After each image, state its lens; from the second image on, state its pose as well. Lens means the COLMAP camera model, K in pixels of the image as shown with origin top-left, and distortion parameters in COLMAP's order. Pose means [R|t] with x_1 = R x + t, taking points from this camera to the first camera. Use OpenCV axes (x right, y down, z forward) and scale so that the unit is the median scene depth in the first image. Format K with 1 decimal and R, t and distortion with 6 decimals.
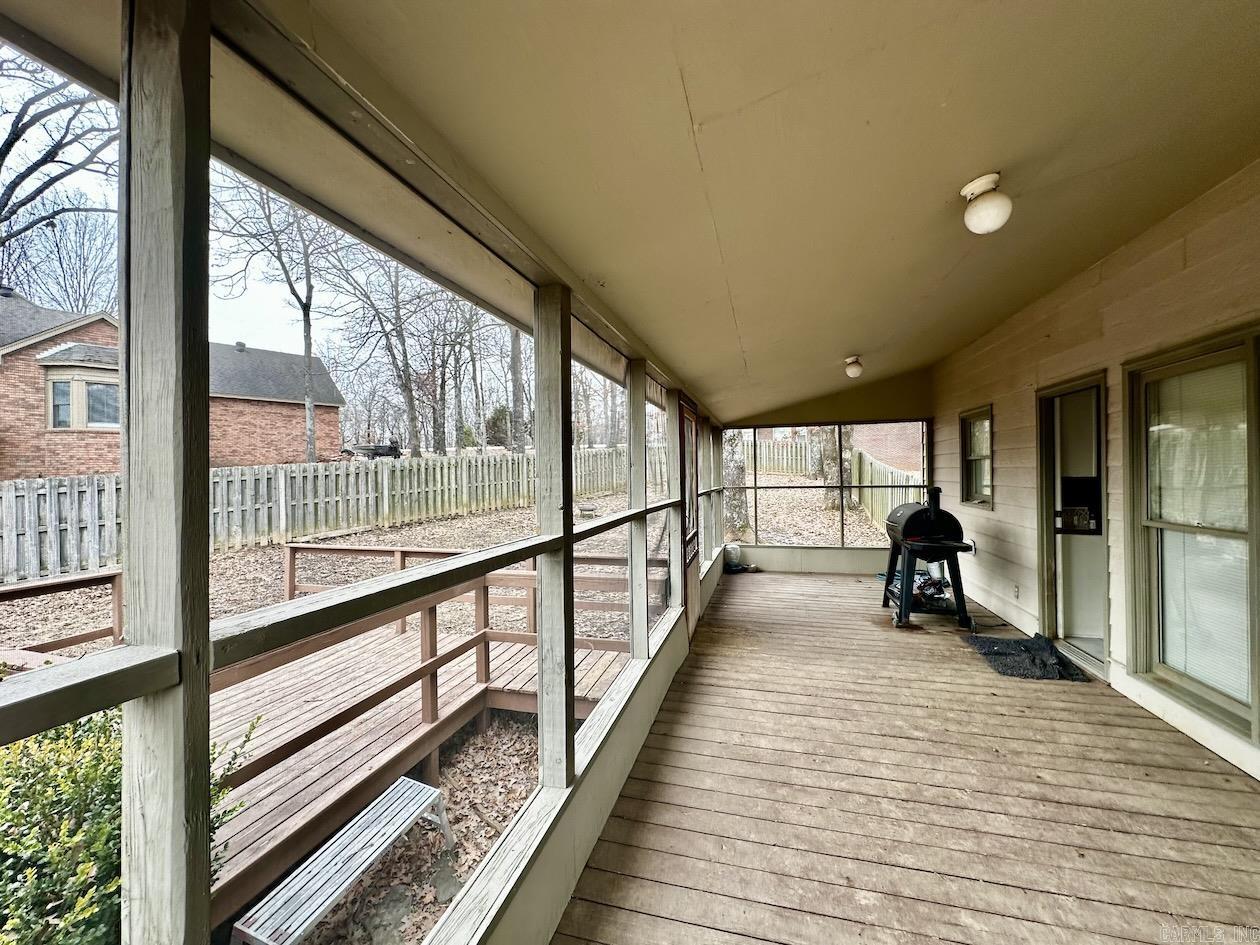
lens RADIAL K [[503.9, 0, 630.0], [0, 503.9, 472.5], [0, 0, 1]] dist [-0.000288, 0.000131]
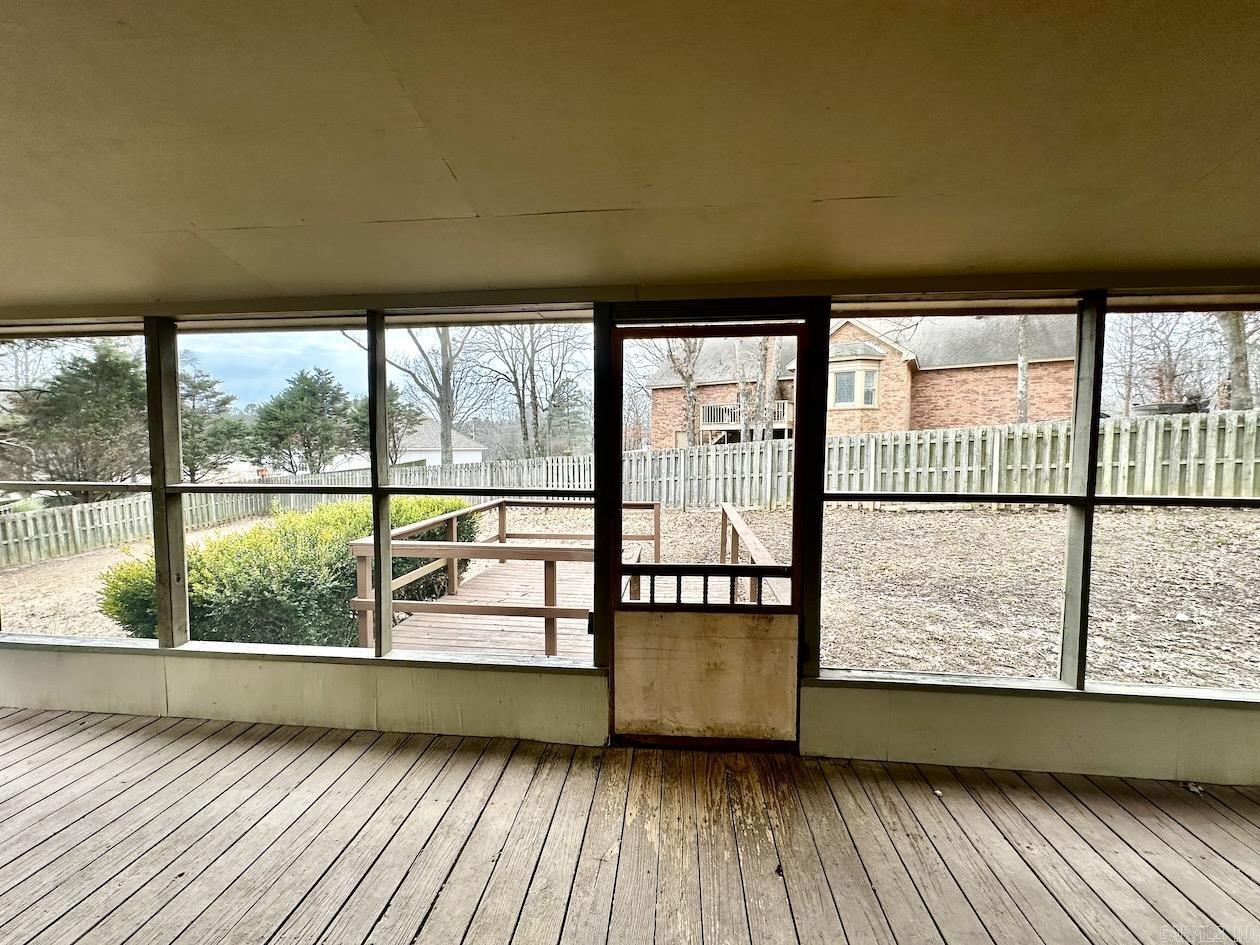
lens RADIAL K [[503.9, 0, 630.0], [0, 503.9, 472.5], [0, 0, 1]] dist [-0.000288, 0.000131]
pose [[0.165663, 0.065291, -0.984019, 0.254552], [-0.002382, 0.997830, 0.065807, -0.002217], [0.986180, -0.008558, 0.165459, 0.345826]]
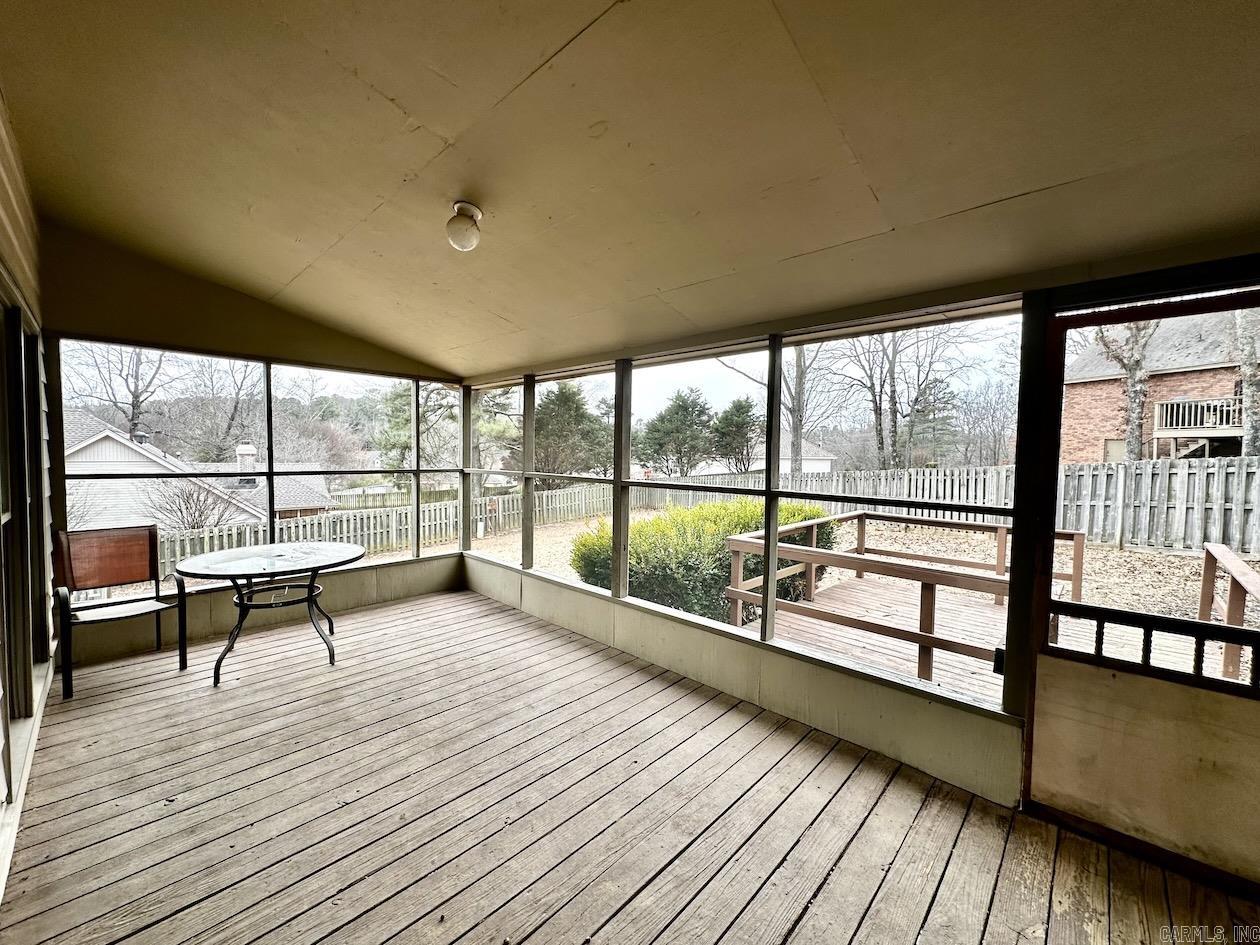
lens RADIAL K [[503.9, 0, 630.0], [0, 503.9, 472.5], [0, 0, 1]] dist [-0.000288, 0.000131]
pose [[-0.474893, 0.041706, -0.879055, 0.271563], [-0.008700, 0.998605, 0.052078, -0.002122], [0.880001, 0.032379, -0.473868, 0.329273]]
